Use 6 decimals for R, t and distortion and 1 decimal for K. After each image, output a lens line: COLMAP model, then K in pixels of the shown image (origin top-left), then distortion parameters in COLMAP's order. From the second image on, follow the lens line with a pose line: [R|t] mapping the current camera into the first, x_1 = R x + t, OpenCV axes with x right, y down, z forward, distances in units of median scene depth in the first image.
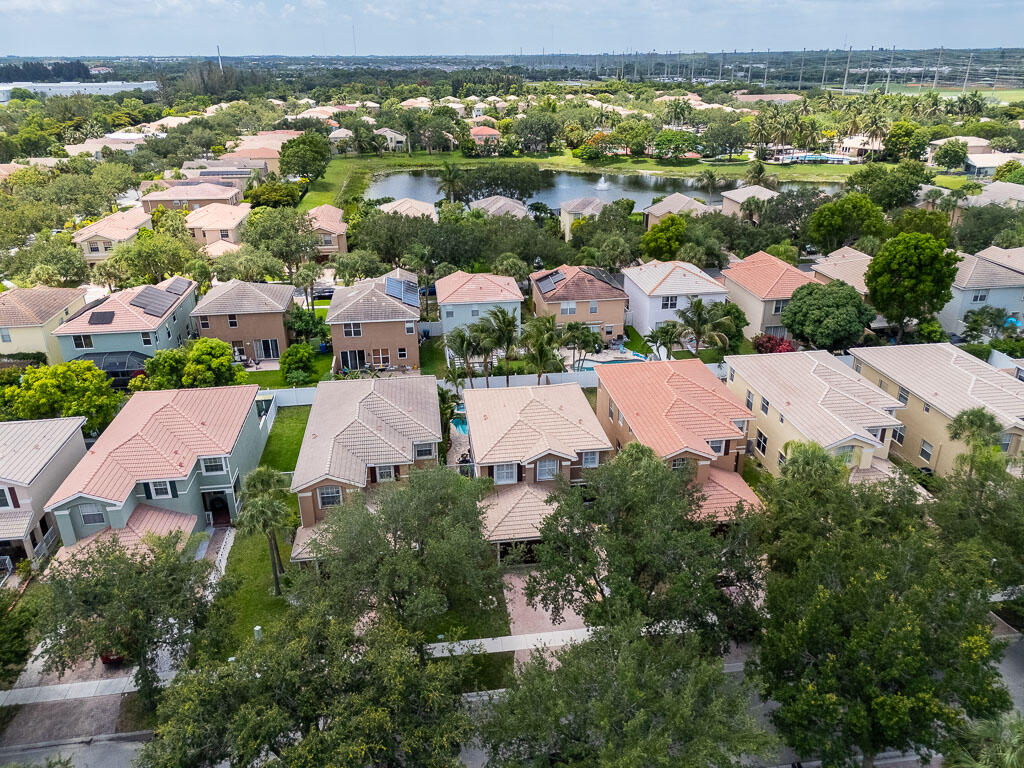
lens RADIAL K [[759.3, 0, 512.0], [0, 759.3, 384.0], [0, 0, 1]] dist [0.063622, -0.054518]
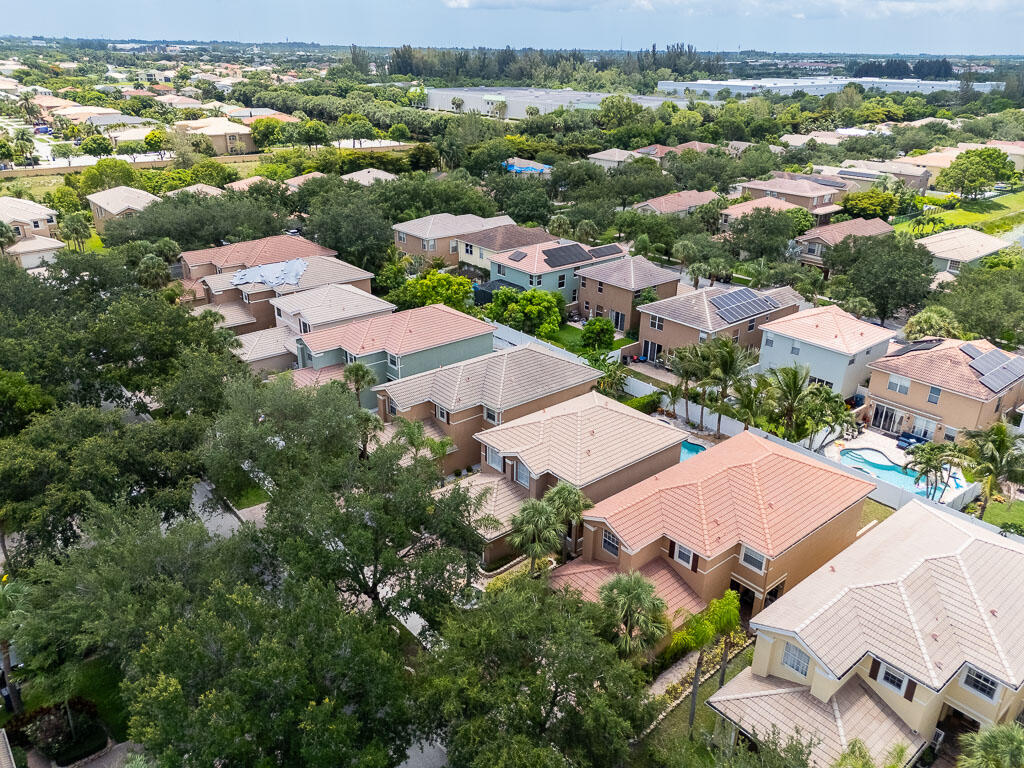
lens RADIAL K [[759.3, 0, 512.0], [0, 759.3, 384.0], [0, 0, 1]] dist [0.063622, -0.054518]
pose [[0.544291, 0.353148, -0.760943, 0.451030], [-0.351904, 0.919525, 0.175033, -0.097291], [0.761519, 0.172511, 0.624763, 0.210922]]
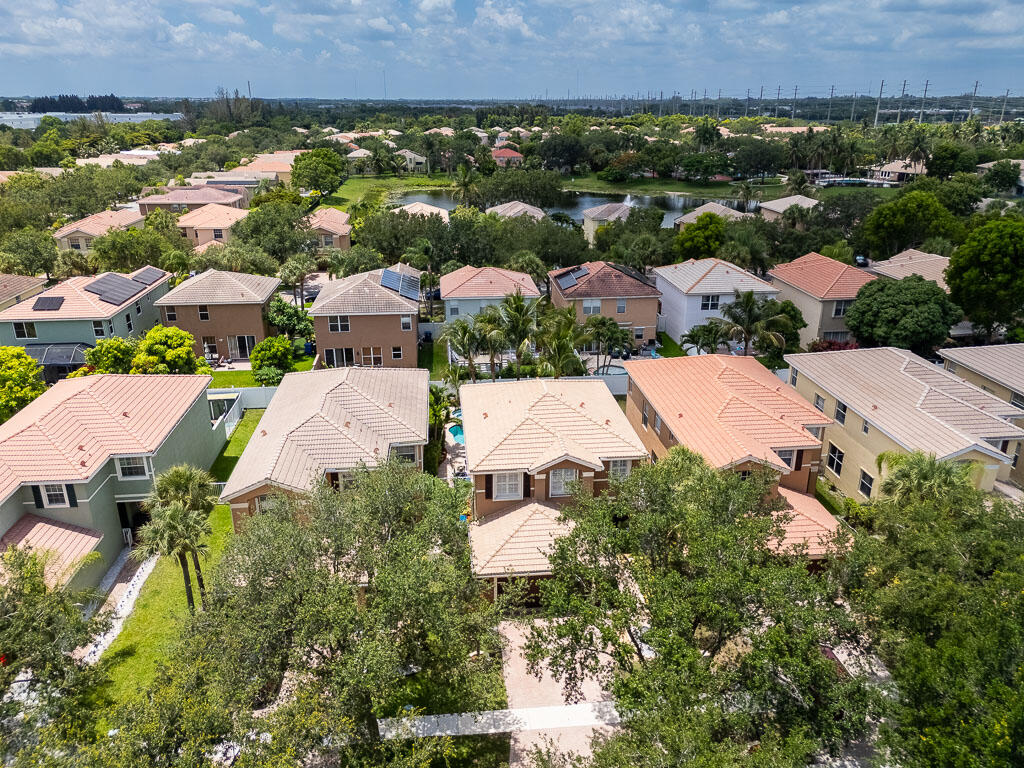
lens RADIAL K [[759.3, 0, 512.0], [0, 759.3, 384.0], [0, 0, 1]] dist [0.063622, -0.054518]
pose [[0.999453, 0.019550, -0.026667, 0.008258], [-0.020851, 0.998560, -0.049424, 0.031984], [0.025662, 0.049953, 0.998422, 0.140377]]
